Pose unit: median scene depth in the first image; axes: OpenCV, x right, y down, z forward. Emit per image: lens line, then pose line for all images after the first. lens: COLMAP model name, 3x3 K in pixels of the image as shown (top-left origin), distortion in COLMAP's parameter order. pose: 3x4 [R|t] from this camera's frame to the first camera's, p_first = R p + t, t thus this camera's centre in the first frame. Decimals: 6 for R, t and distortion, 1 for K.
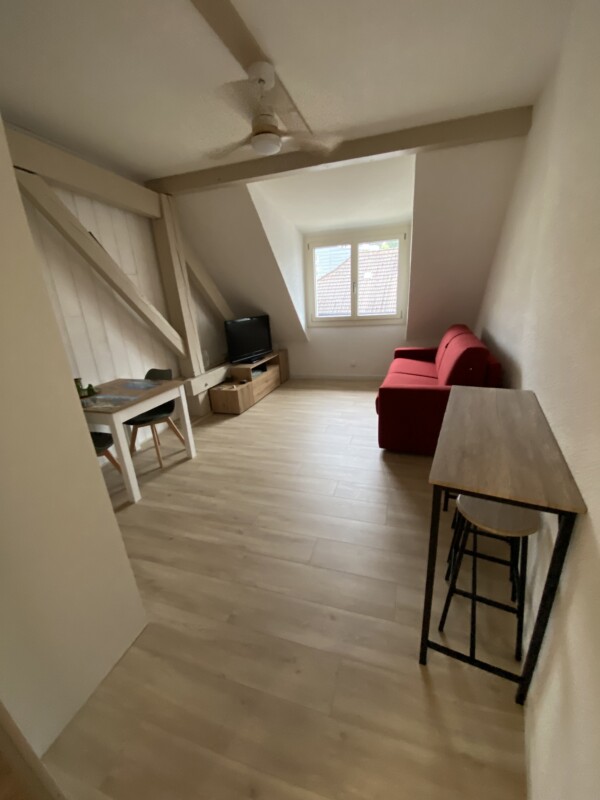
lens RADIAL K [[321.9, 0, 304.3], [0, 321.9, 397.9], [0, 0, 1]] dist [0.029263, -0.021816]
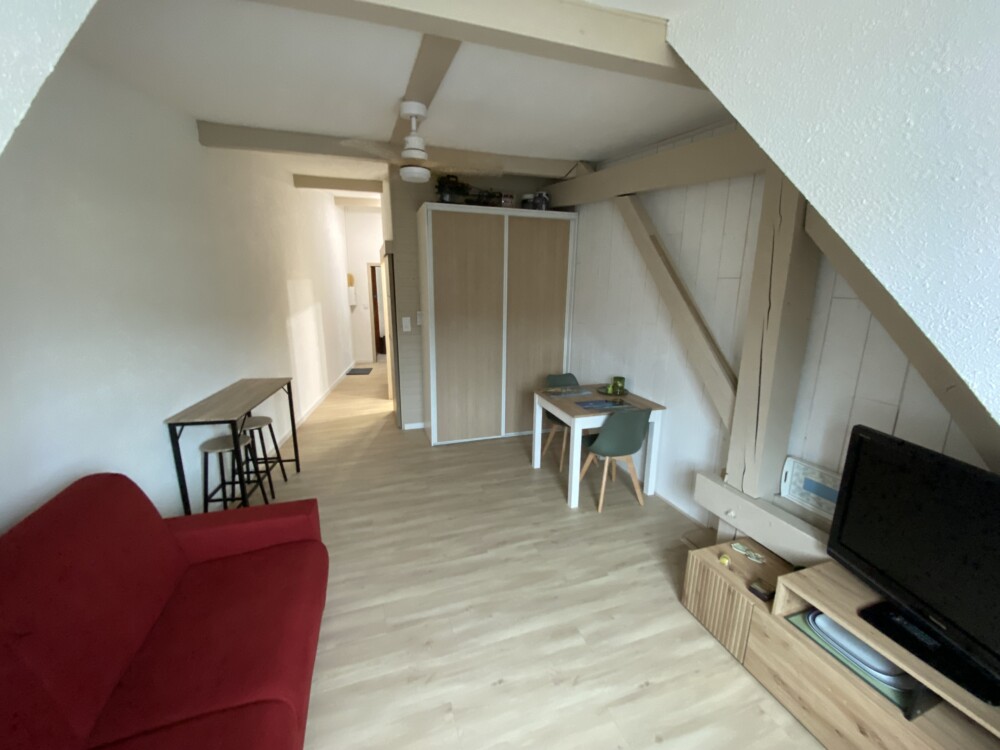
lens RADIAL K [[402.4, 0, 500.0], [0, 402.4, 375.0], [0, 0, 1]] dist [0.029263, -0.021816]
pose [[-0.799875, 0.185099, -0.570911, 0.274827], [-0.153732, 0.856327, 0.493022, -0.503656], [0.580144, 0.482123, -0.656499, 1.247053]]
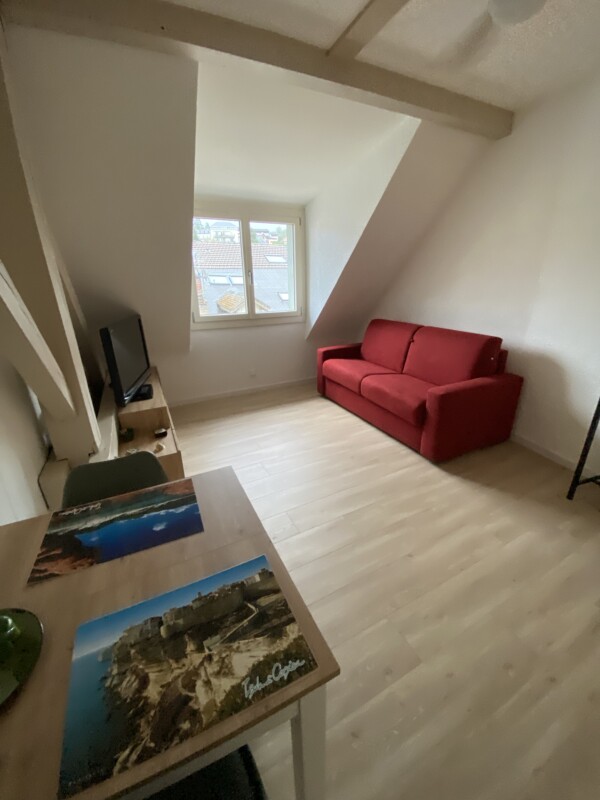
lens RADIAL K [[317.5, 0, 300.0], [0, 317.5, 400.0], [0, 0, 1]] dist [0.001087, -0.015083]
pose [[0.706303, -0.201979, 0.678484, -0.474835], [0.196804, 0.976675, 0.085875, -0.128749], [-0.680004, 0.072875, 0.729578, 0.520461]]
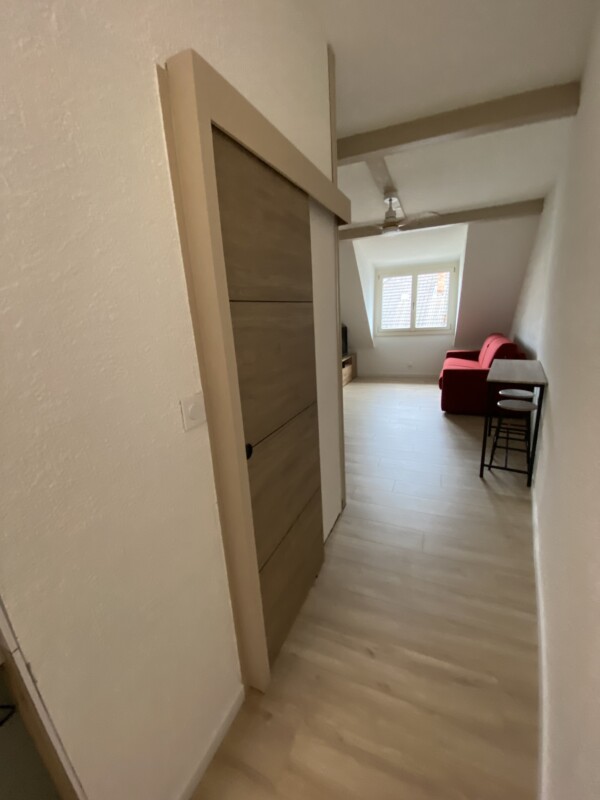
lens RADIAL K [[317.5, 0, 300.0], [0, 317.5, 400.0], [0, 0, 1]] dist [0.001087, -0.015083]
pose [[0.994639, 0.032189, -0.098269, -0.234107], [-0.036721, 0.998327, -0.044657, 0.161877], [0.096667, 0.048026, 0.994157, -0.448603]]
